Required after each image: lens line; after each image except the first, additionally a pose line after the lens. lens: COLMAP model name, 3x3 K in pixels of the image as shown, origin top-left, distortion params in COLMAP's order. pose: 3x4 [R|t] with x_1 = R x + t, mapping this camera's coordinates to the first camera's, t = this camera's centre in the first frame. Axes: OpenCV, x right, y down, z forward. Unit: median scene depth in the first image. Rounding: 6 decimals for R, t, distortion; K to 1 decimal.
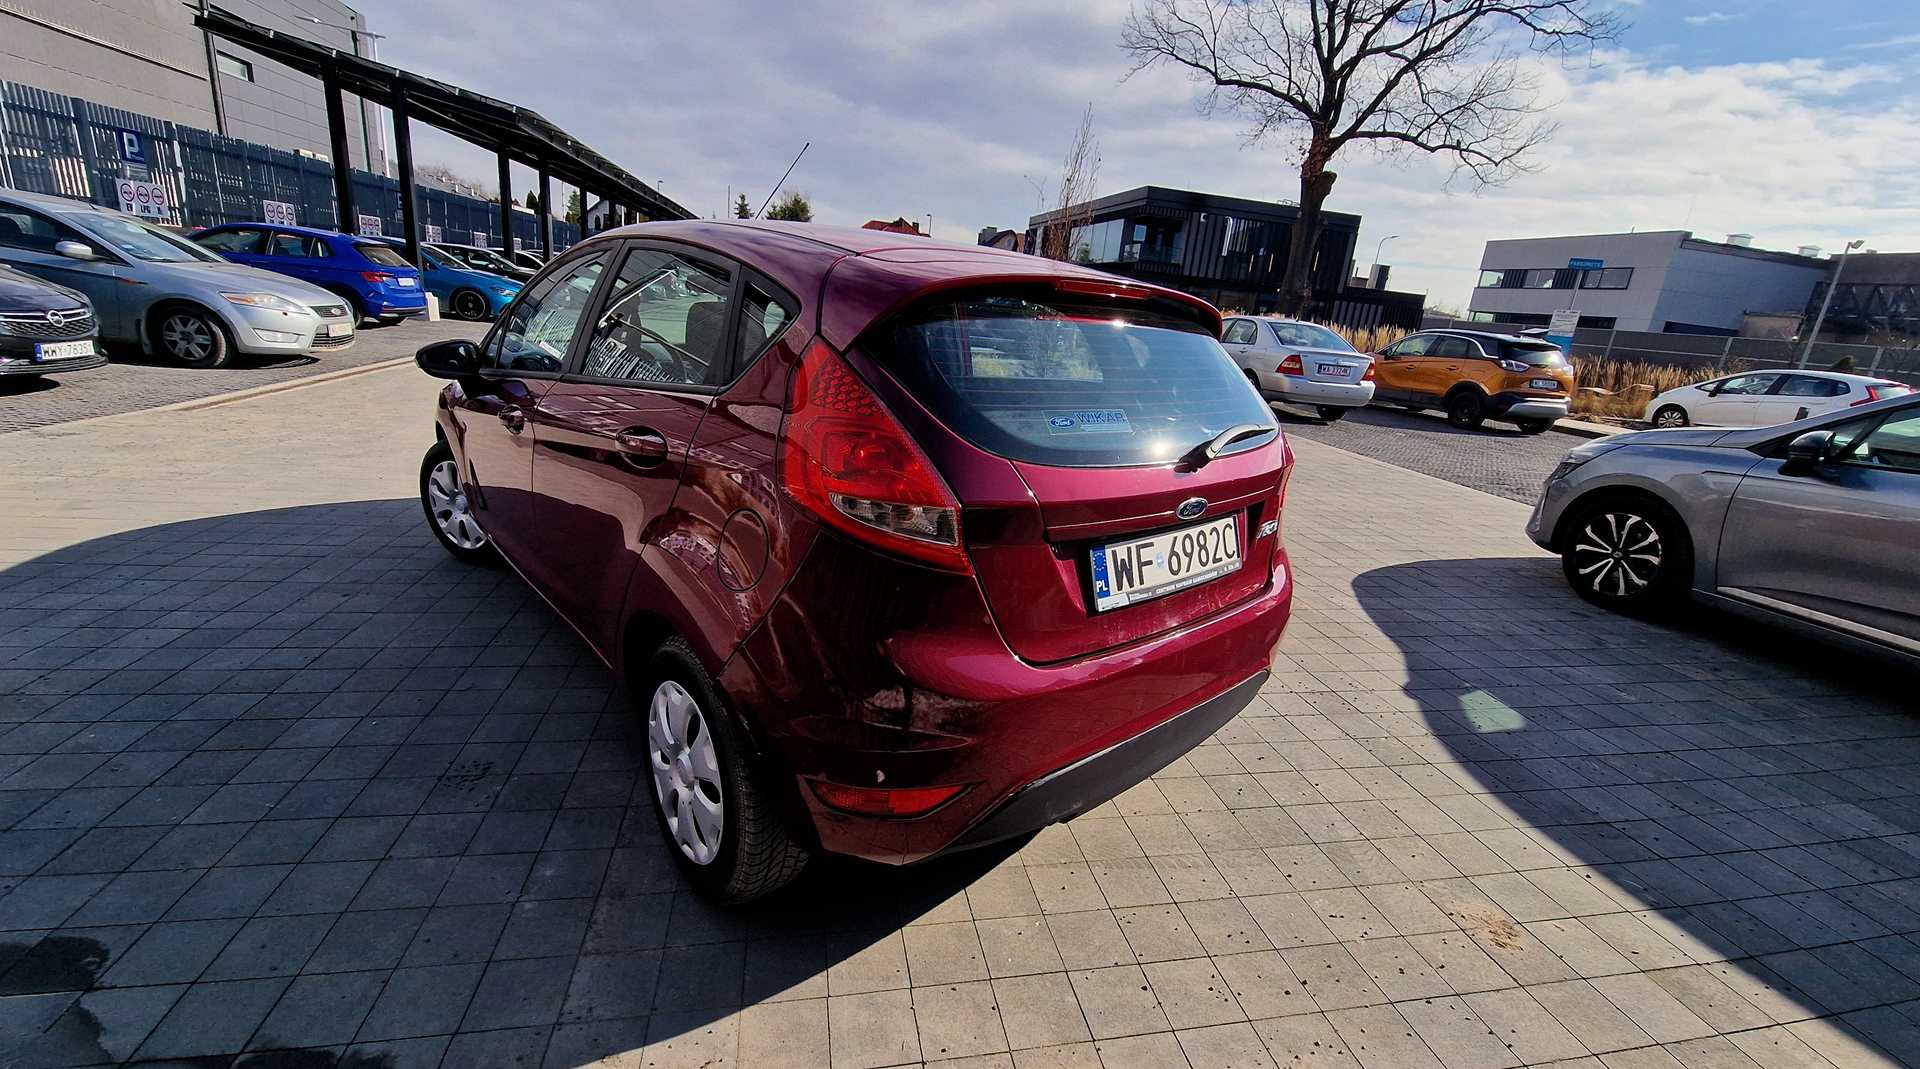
lens RADIAL K [[781.4, 0, 954.6], [0, 781.4, 532.2], [0, 0, 1]] dist [0.002620, -0.001147]
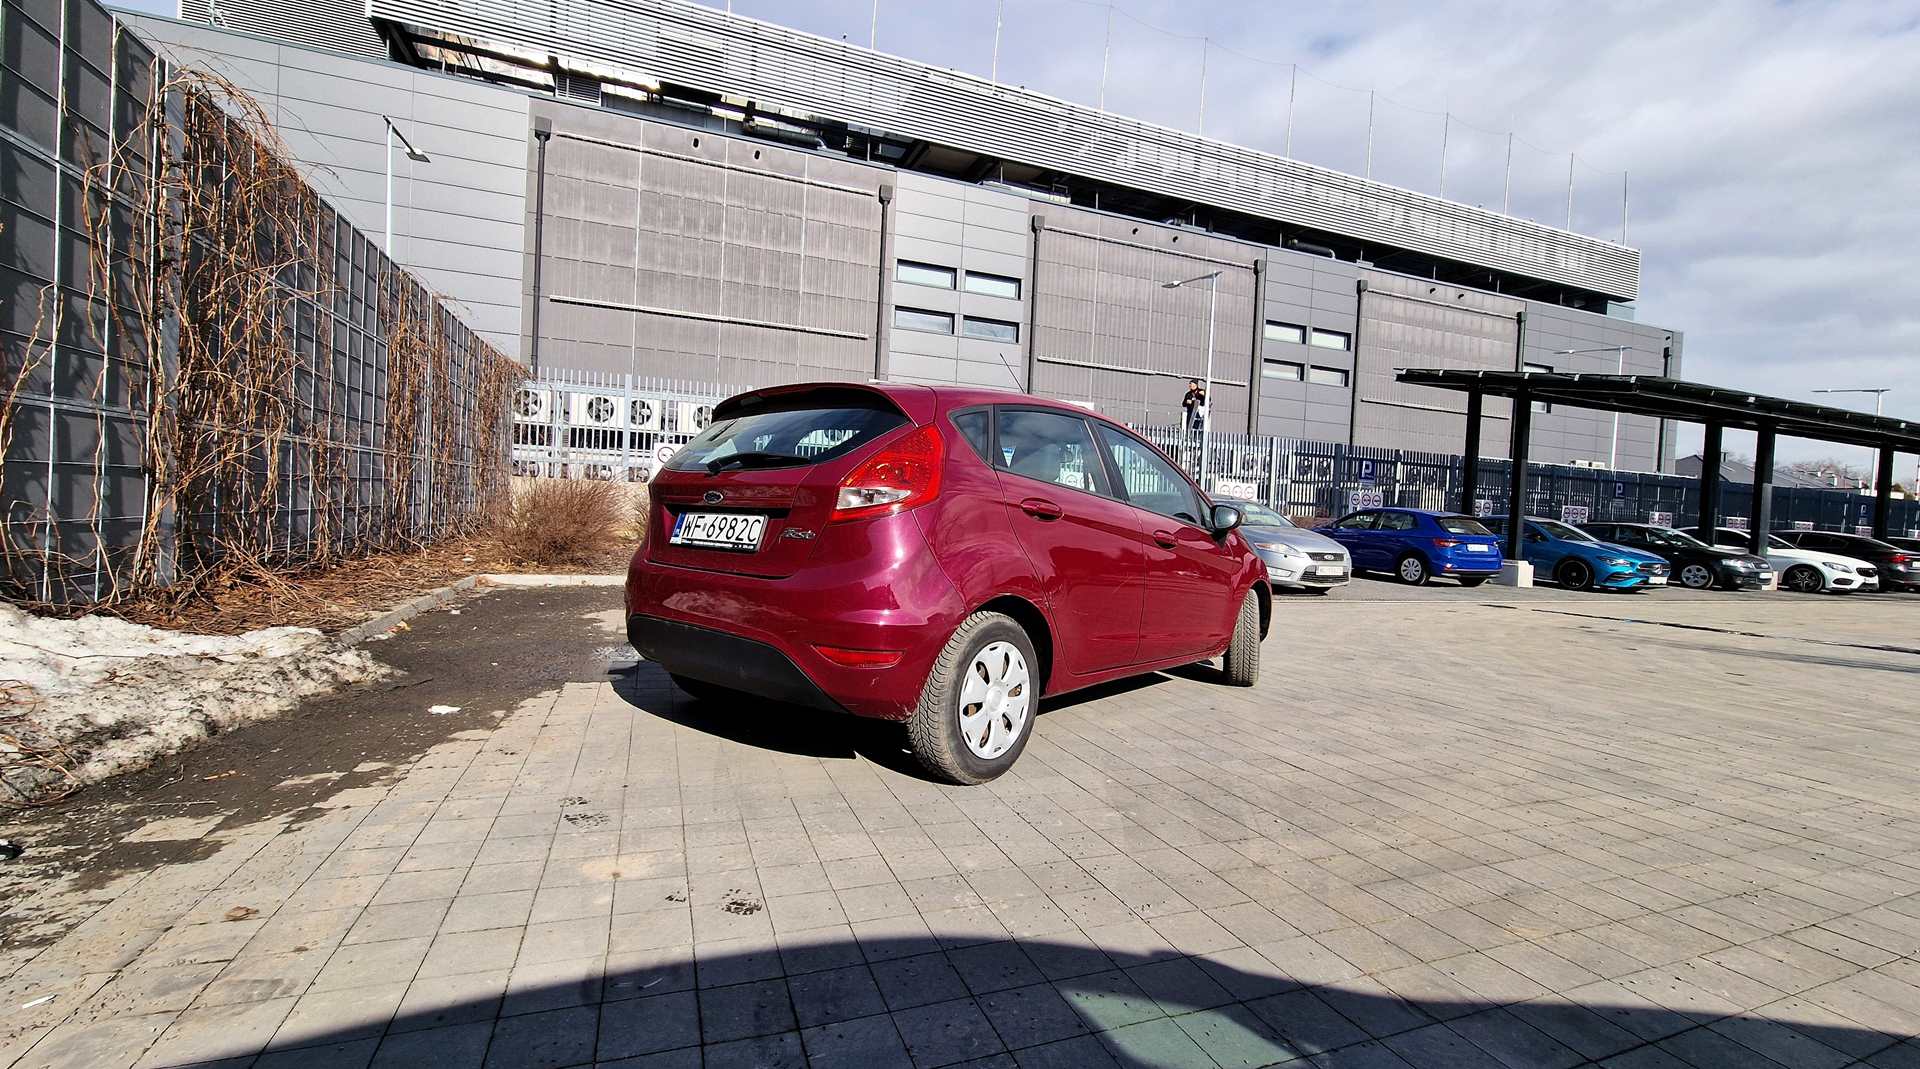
lens RADIAL K [[781.4, 0, 968.9], [0, 781.4, 534.3], [0, 0, 1]] dist [0.002620, -0.001147]
pose [[0.184527, -0.056003, -0.981231, 0.165858], [-0.310241, 0.944011, -0.112222, 0.005135], [0.932577, 0.325126, 0.156821, 0.102833]]
